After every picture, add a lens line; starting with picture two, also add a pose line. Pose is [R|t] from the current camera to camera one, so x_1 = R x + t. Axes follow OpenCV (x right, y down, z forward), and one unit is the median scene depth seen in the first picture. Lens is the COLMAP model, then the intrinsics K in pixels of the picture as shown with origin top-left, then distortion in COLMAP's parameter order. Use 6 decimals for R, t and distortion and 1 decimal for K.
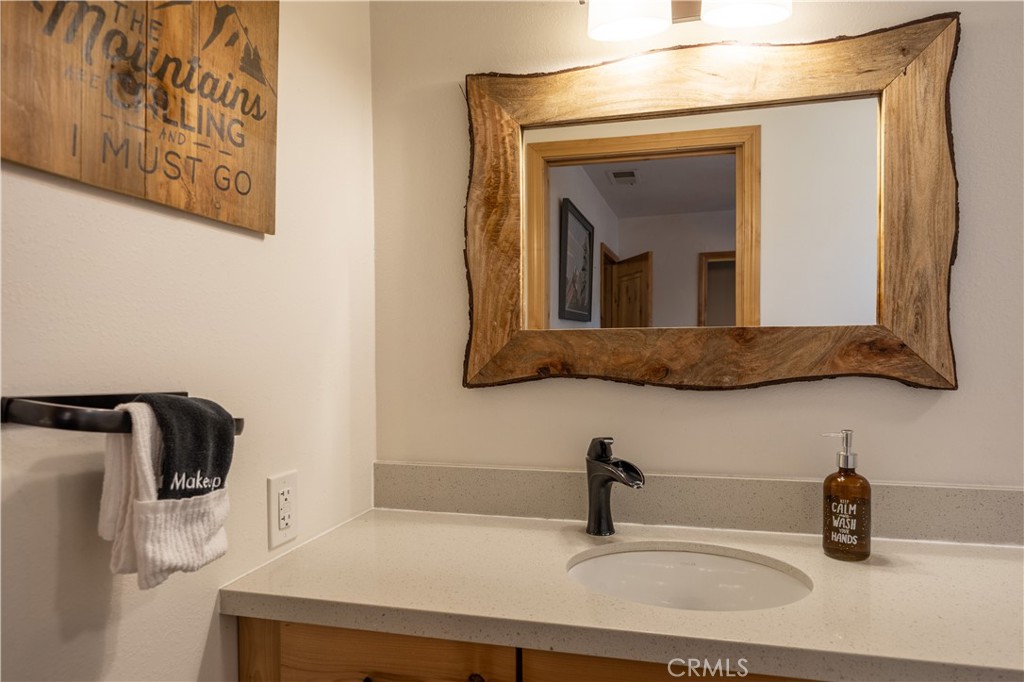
lens RADIAL K [[635.6, 0, 517.1], [0, 635.6, 362.0], [0, 0, 1]] dist [-0.003207, -0.000346]
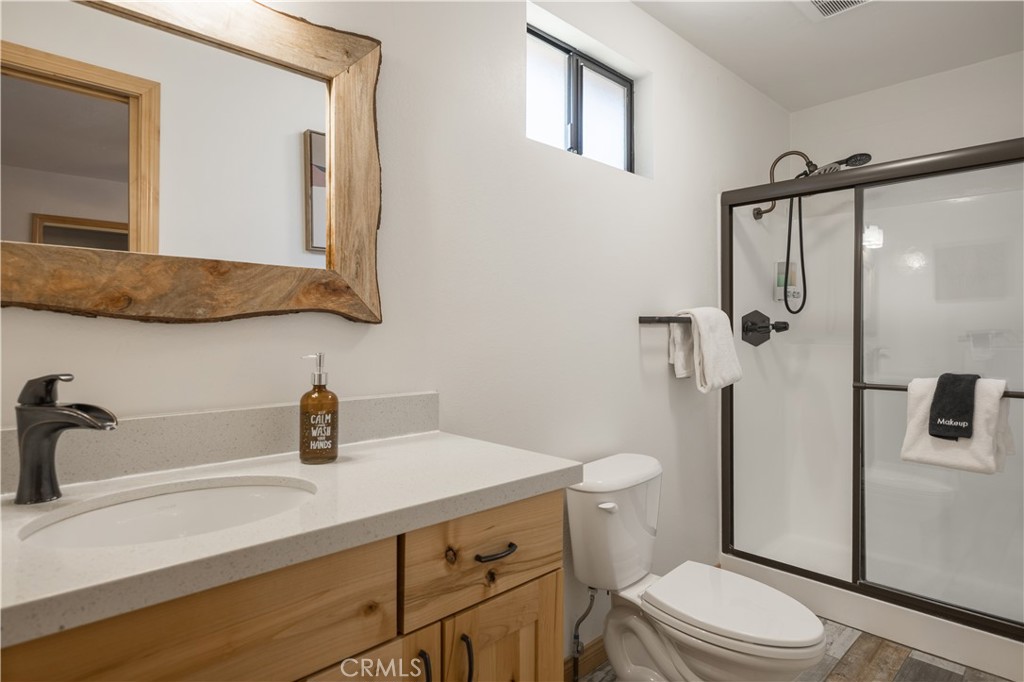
lens RADIAL K [[571.4, 0, 511.8], [0, 571.4, 331.9], [0, 0, 1]] dist [0.012635, 0.000574]
pose [[0.532184, 0.009500, 0.846575, -0.171608], [0.013963, 0.999703, -0.019996, 0.087511], [-0.846514, 0.022463, 0.531893, 0.127939]]
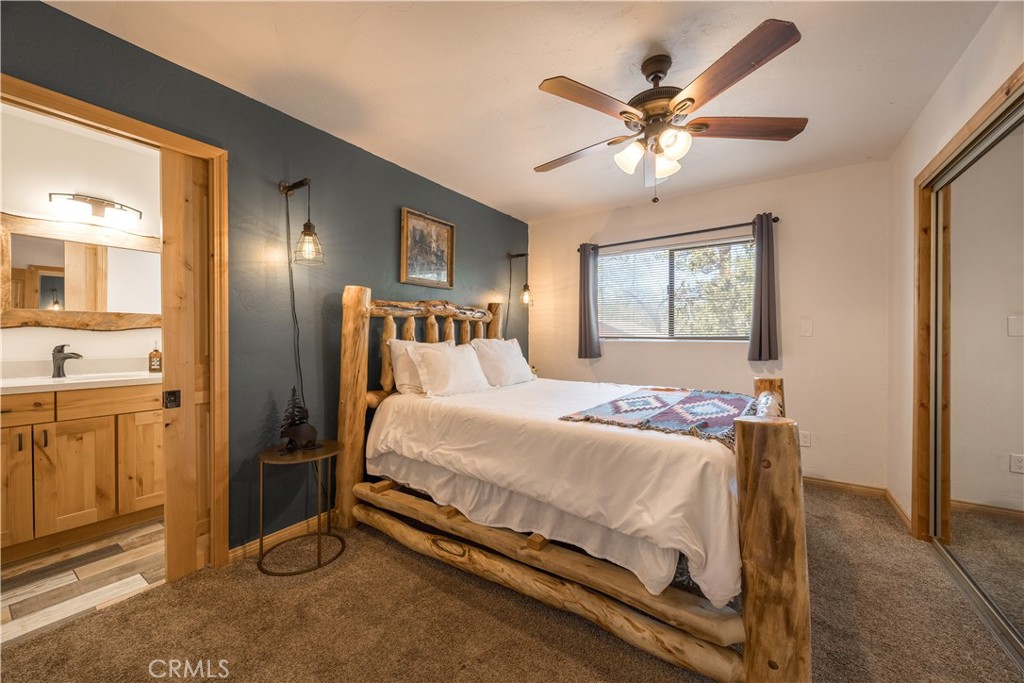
lens RADIAL K [[395.1, 0, 511.0], [0, 395.1, 338.4], [0, 0, 1]] dist [0.001177, 0.000271]
pose [[0.340191, 0.004285, 0.940346, -0.963033], [0.018485, 0.999766, -0.011243, 0.151649], [-0.940175, 0.021207, 0.340033, -1.767550]]
